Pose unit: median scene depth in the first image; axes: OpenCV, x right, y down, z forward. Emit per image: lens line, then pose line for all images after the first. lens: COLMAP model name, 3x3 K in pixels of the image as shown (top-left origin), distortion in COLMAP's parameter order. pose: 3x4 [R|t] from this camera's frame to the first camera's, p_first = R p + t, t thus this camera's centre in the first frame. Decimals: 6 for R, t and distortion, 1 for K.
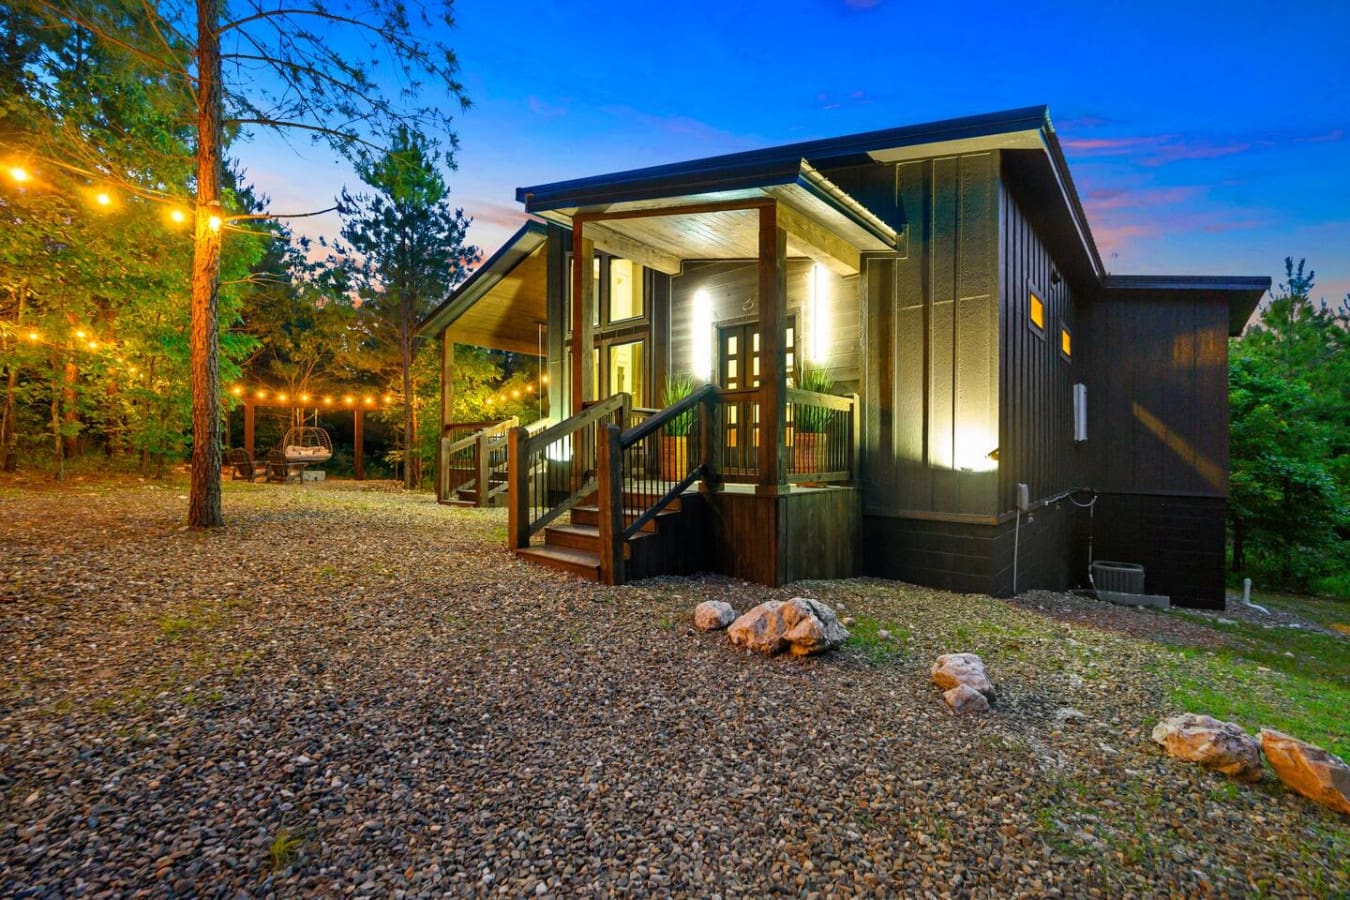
lens RADIAL K [[583.1, 0, 670.3], [0, 583.1, 452.4], [0, 0, 1]] dist [0.000760, -0.000049]
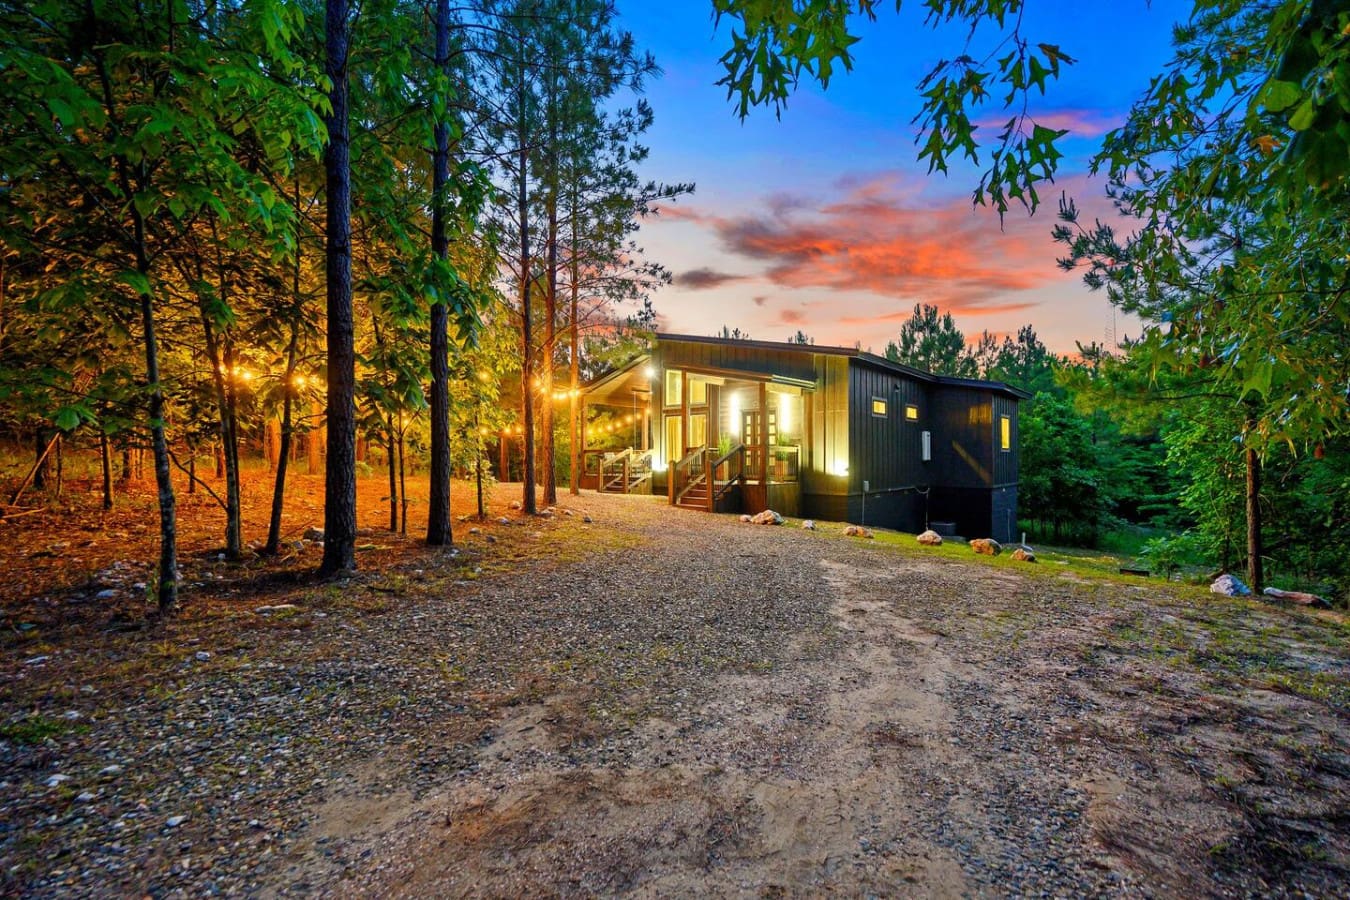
lens RADIAL K [[583.1, 0, 670.3], [0, 583.1, 452.4], [0, 0, 1]] dist [0.000760, -0.000049]
pose [[0.999834, -0.004080, -0.017755, -0.089559], [0.003914, 0.999948, -0.009393, -0.023000], [0.017793, 0.009322, 0.999798, -0.719178]]
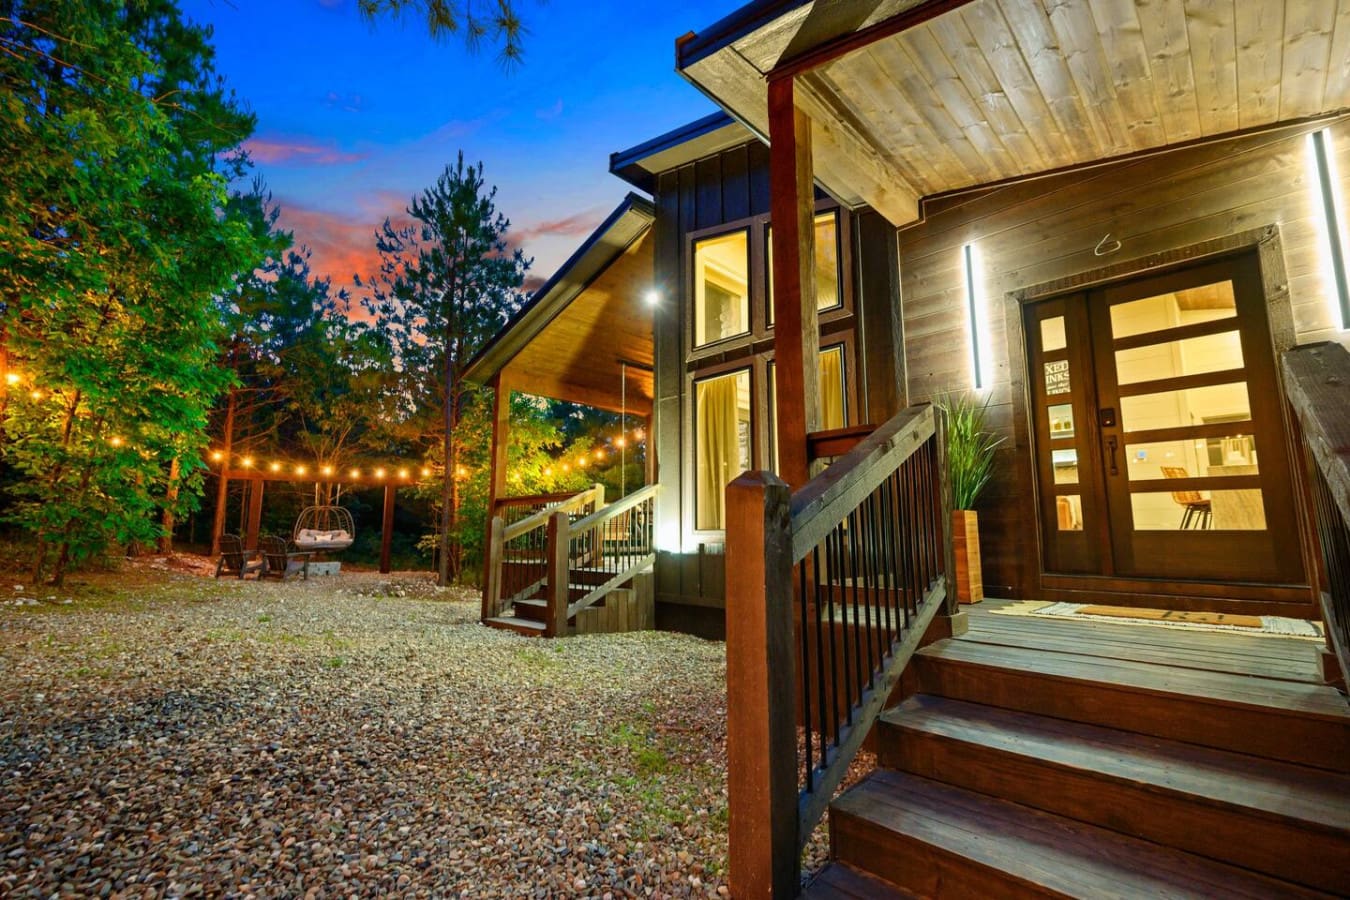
lens RADIAL K [[583.1, 0, 670.3], [0, 583.1, 452.4], [0, 0, 1]] dist [0.000760, -0.000049]
pose [[0.997756, -0.012985, -0.065686, -0.116679], [0.003860, 0.990540, -0.137172, -0.005350], [0.066845, 0.136611, 0.988367, 0.281732]]
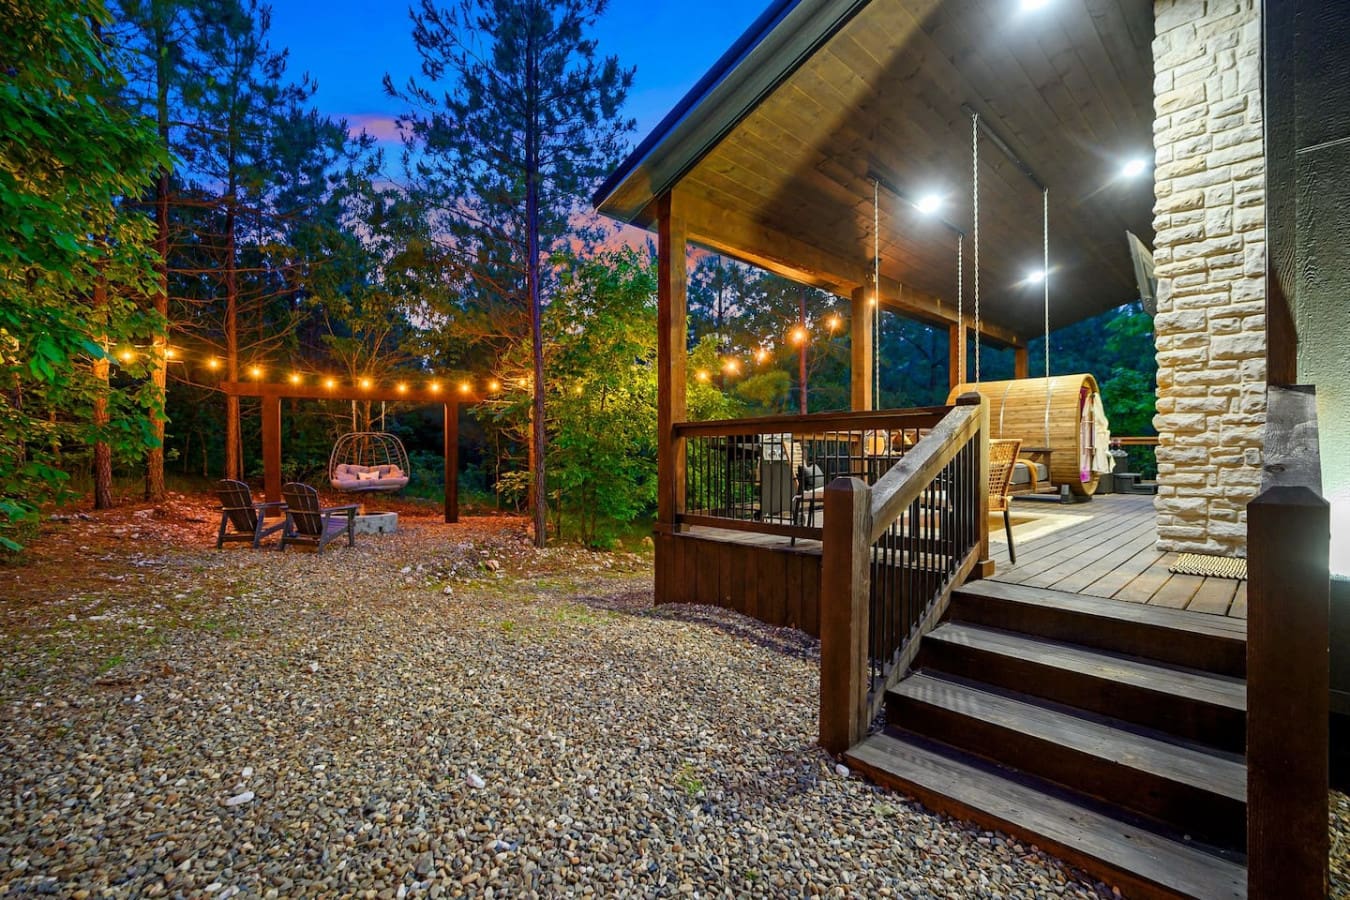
lens RADIAL K [[583.1, 0, 670.3], [0, 583.1, 452.4], [0, 0, 1]] dist [0.000760, -0.000049]
pose [[0.994279, -0.007589, -0.106542, -0.328953], [0.007812, 0.999968, 0.001676, -0.027785], [0.106526, -0.002499, 0.994307, 0.571056]]
